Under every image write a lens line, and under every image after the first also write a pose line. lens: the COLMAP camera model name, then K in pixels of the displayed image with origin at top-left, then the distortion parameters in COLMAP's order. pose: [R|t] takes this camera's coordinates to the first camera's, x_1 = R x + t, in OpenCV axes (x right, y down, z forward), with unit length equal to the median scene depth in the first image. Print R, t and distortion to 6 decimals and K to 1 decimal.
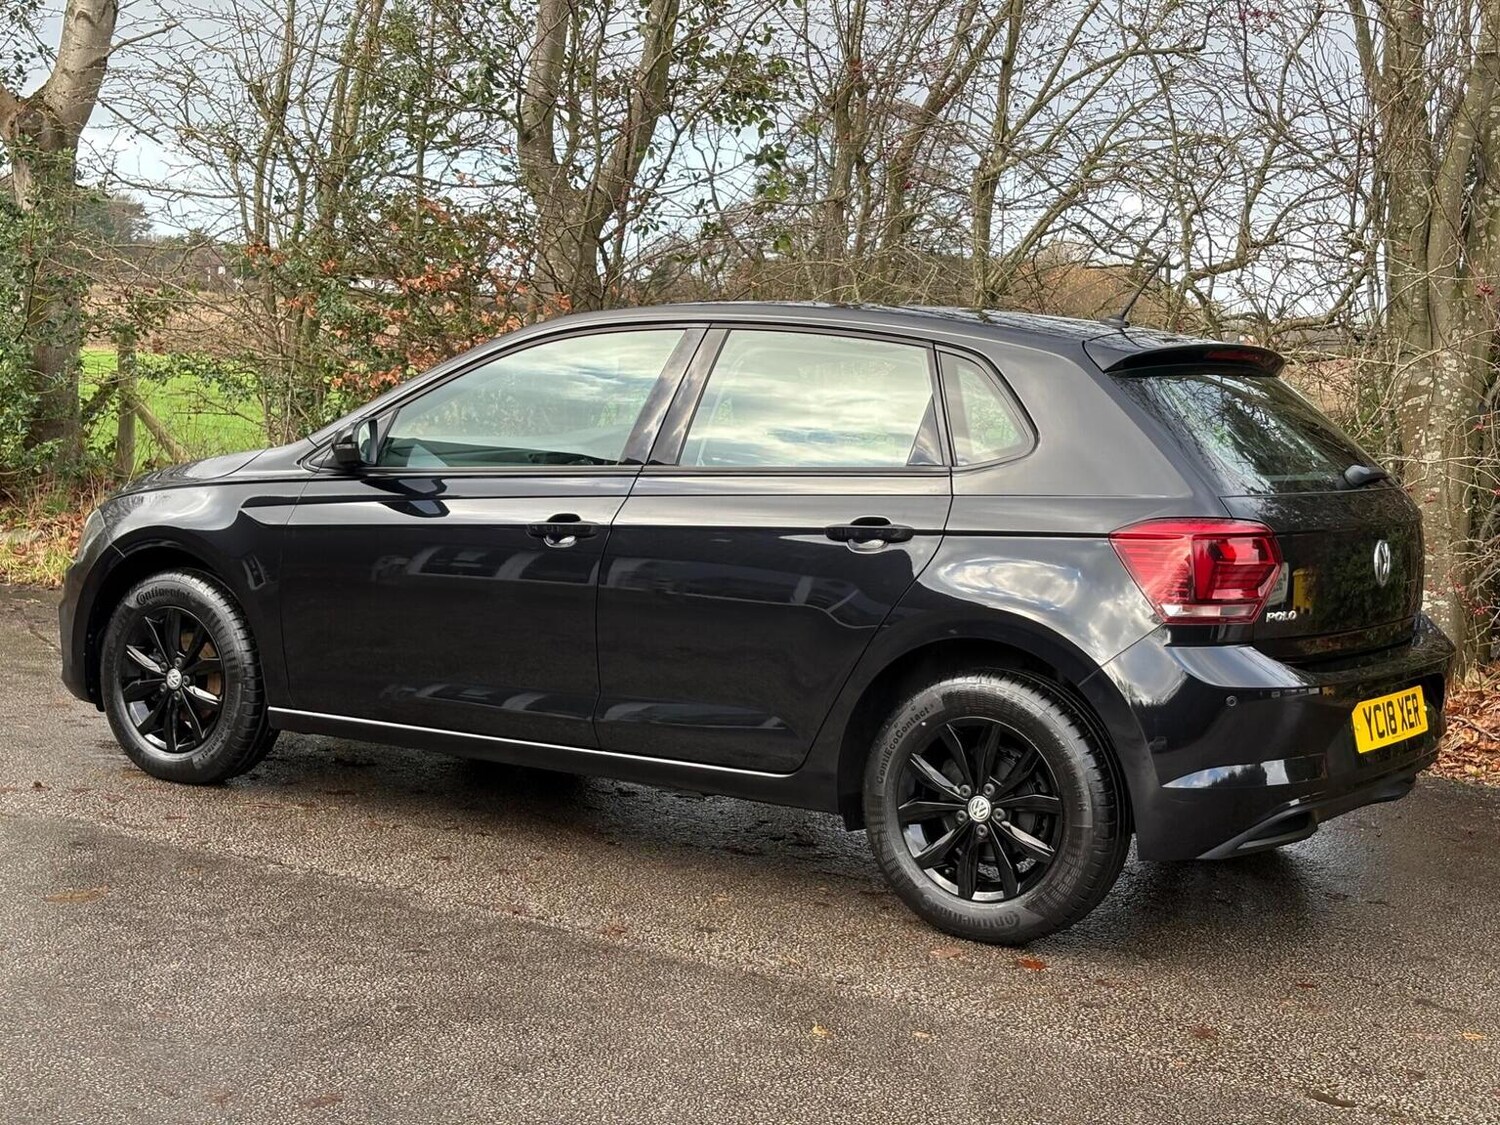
lens RADIAL K [[2244.1, 0, 750.9], [0, 2244.1, 596.6], [0, 0, 1]] dist [0.235617, -0.786143]
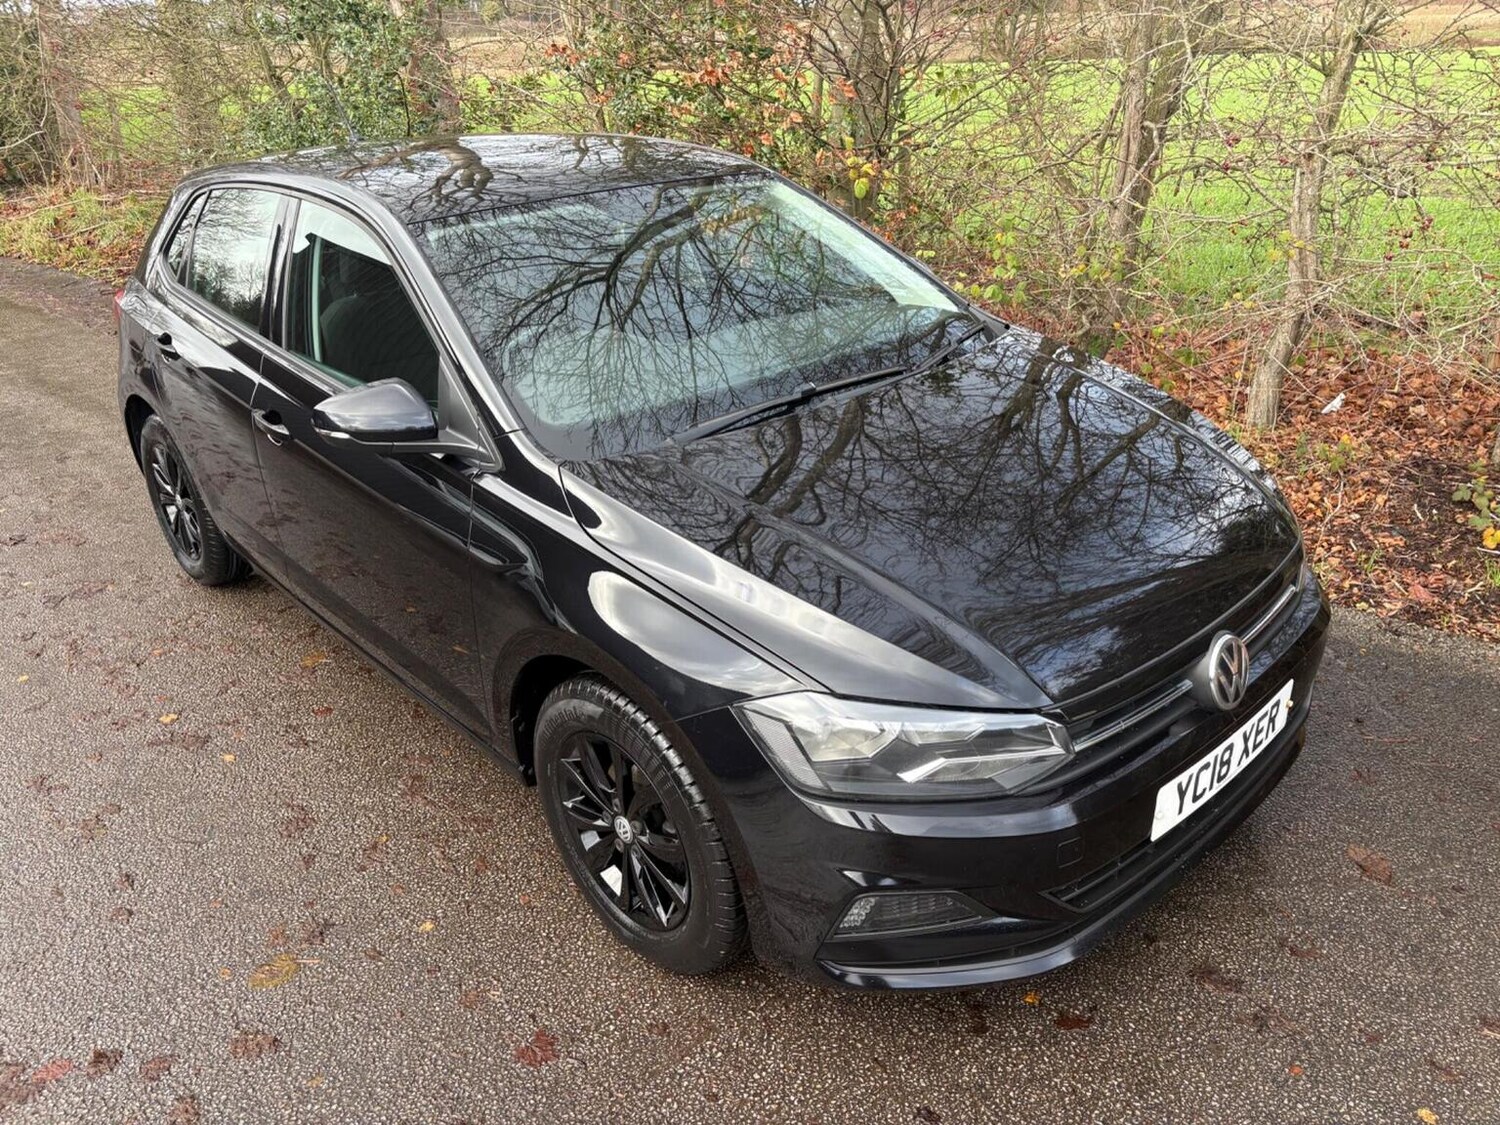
lens RADIAL K [[1136.1, 0, 748.0], [0, 1136.1, 565.1], [0, 0, 1]] dist [0.044984, -0.050816]
pose [[0.983252, -0.011287, -0.181903, -0.060559], [0.068605, 0.947590, 0.312037, -0.143697], [0.168848, -0.319290, 0.932494, 0.747352]]
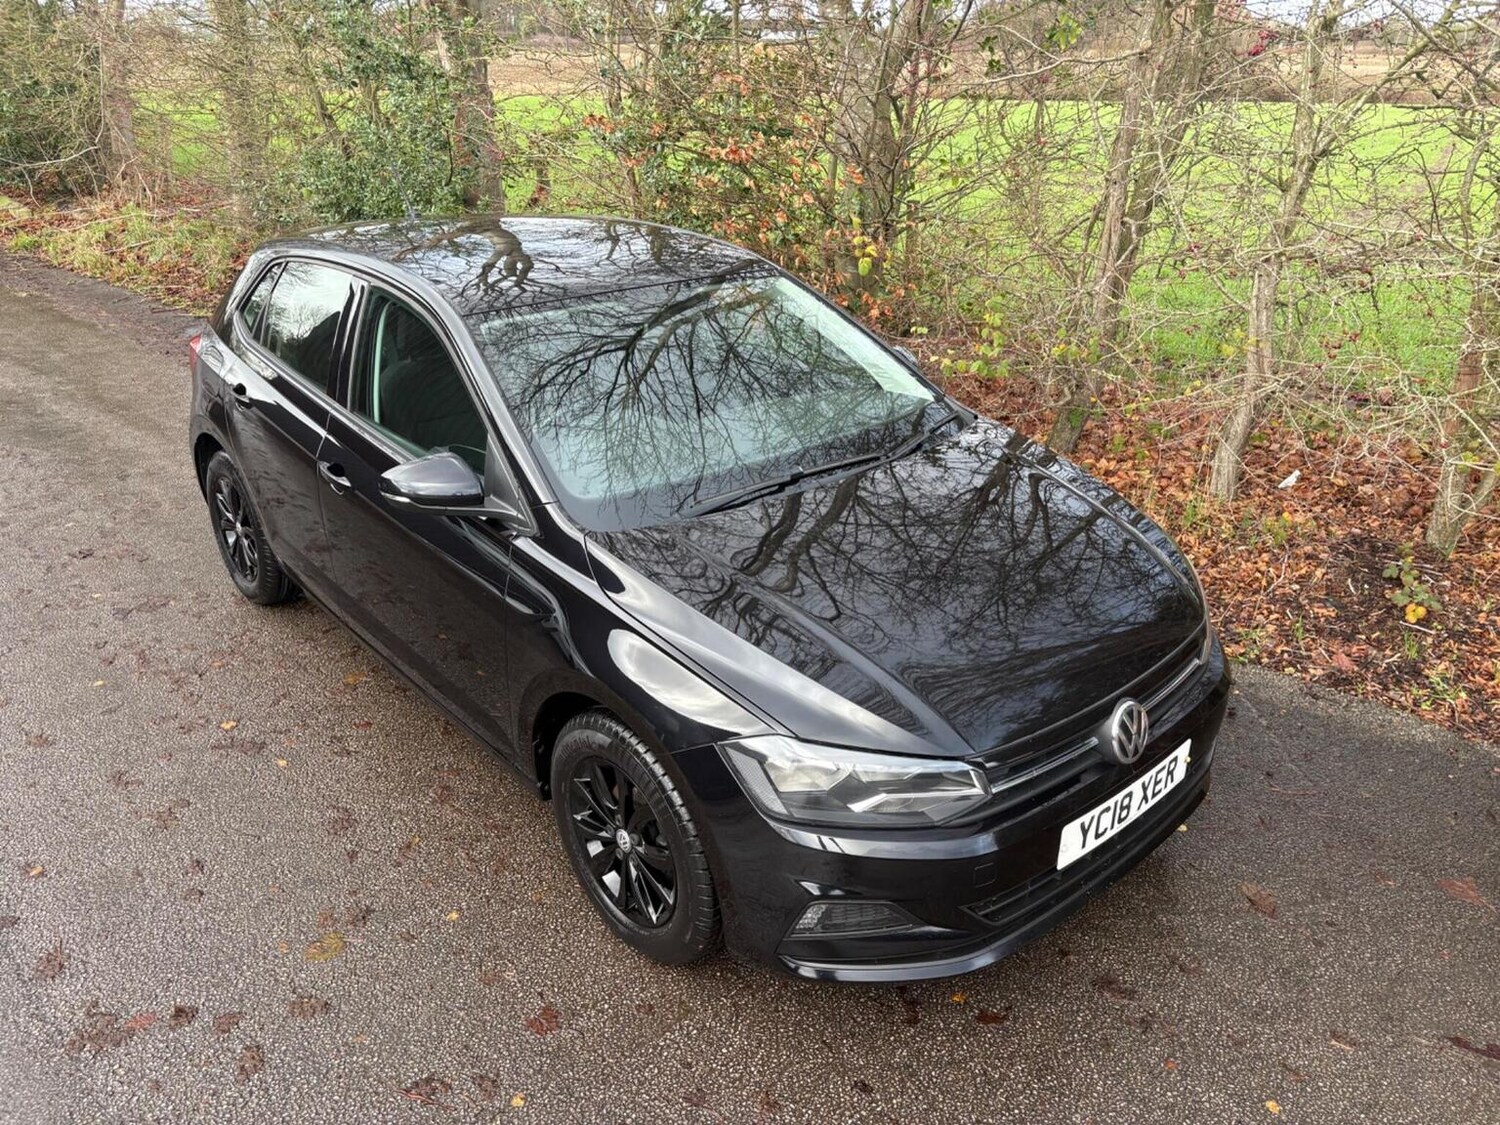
lens RADIAL K [[1136.6, 0, 753.6], [0, 1136.6, 559.3], [0, 0, 1]] dist [0.041470, -0.043181]
pose [[0.982131, 0.027749, -0.186141, -0.041111], [0.028395, 0.955899, 0.292320, -0.179336], [0.186043, -0.292382, 0.938030, 0.688689]]
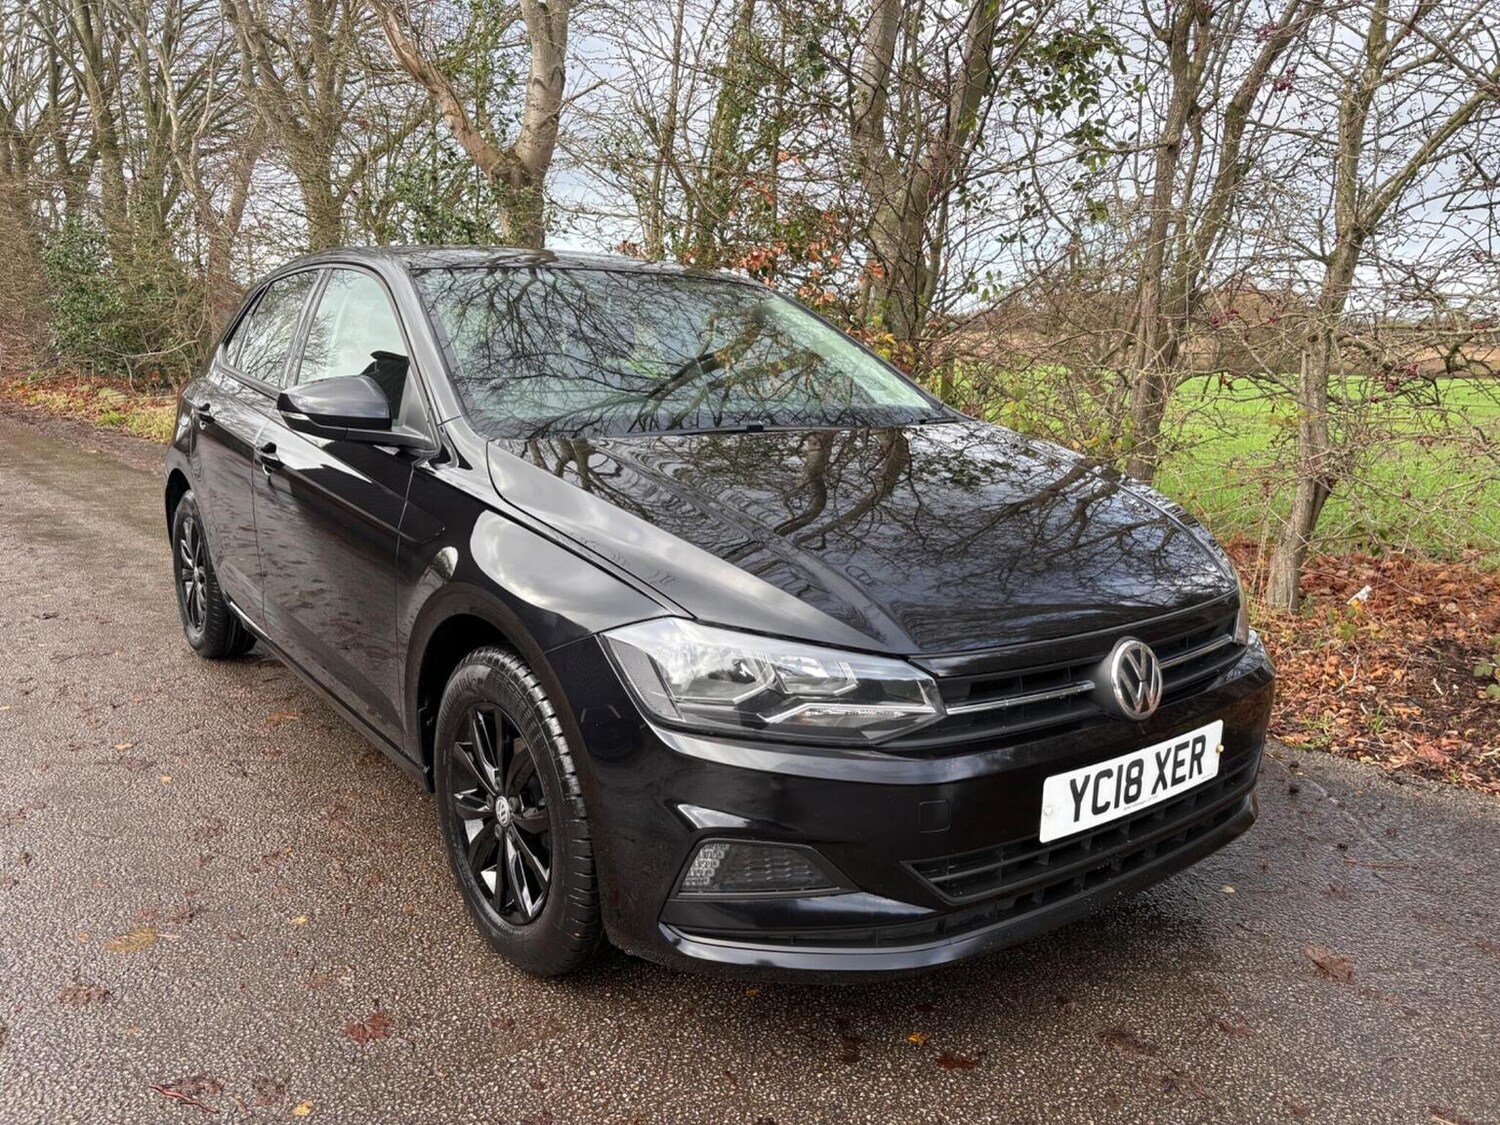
lens RADIAL K [[1136.1, 0, 748.0], [0, 1136.1, 565.1], [0, 0, 1]] dist [0.044984, -0.050816]
pose [[0.966420, 0.019348, -0.256240, -0.008613], [0.000705, 0.996958, 0.077937, -0.059544], [0.256968, -0.075501, 0.963466, 0.741199]]
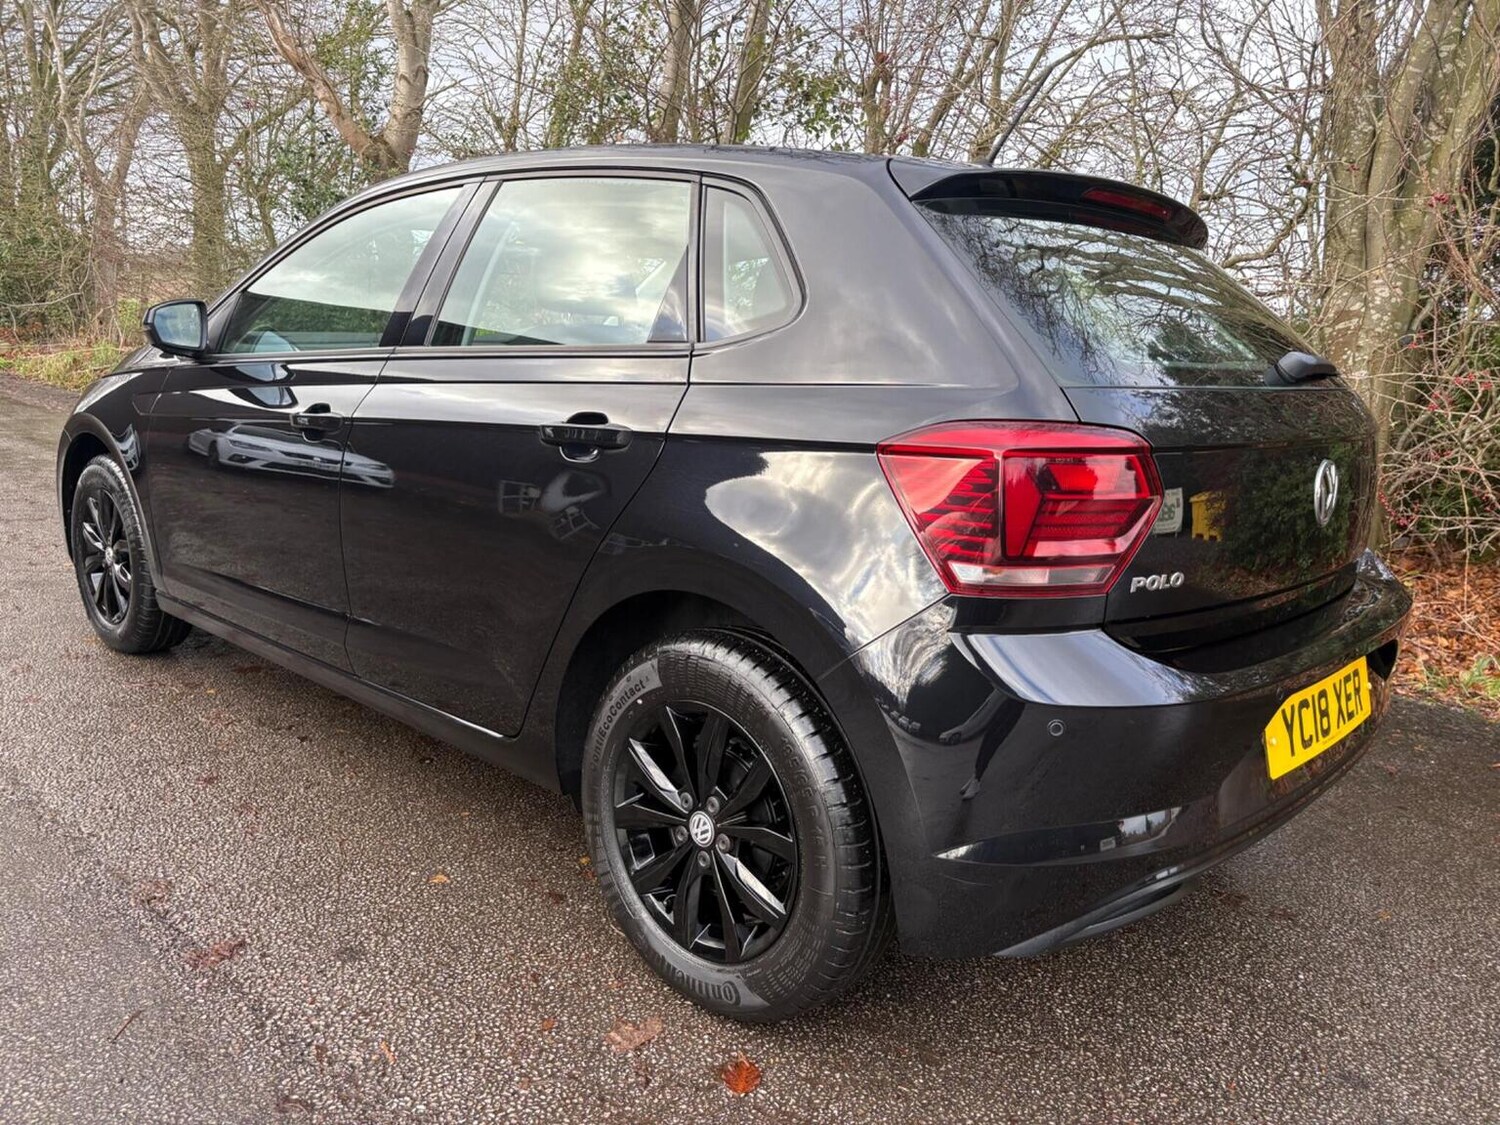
lens RADIAL K [[1134.6, 0, 742.6], [0, 1134.6, 567.5], [0, 0, 1]] dist [0.052175, -0.055145]
pose [[0.984746, 0.041031, -0.169094, 0.134758], [-0.025395, 0.995285, 0.093613, -0.017014], [0.172137, -0.087891, 0.981144, 0.518349]]
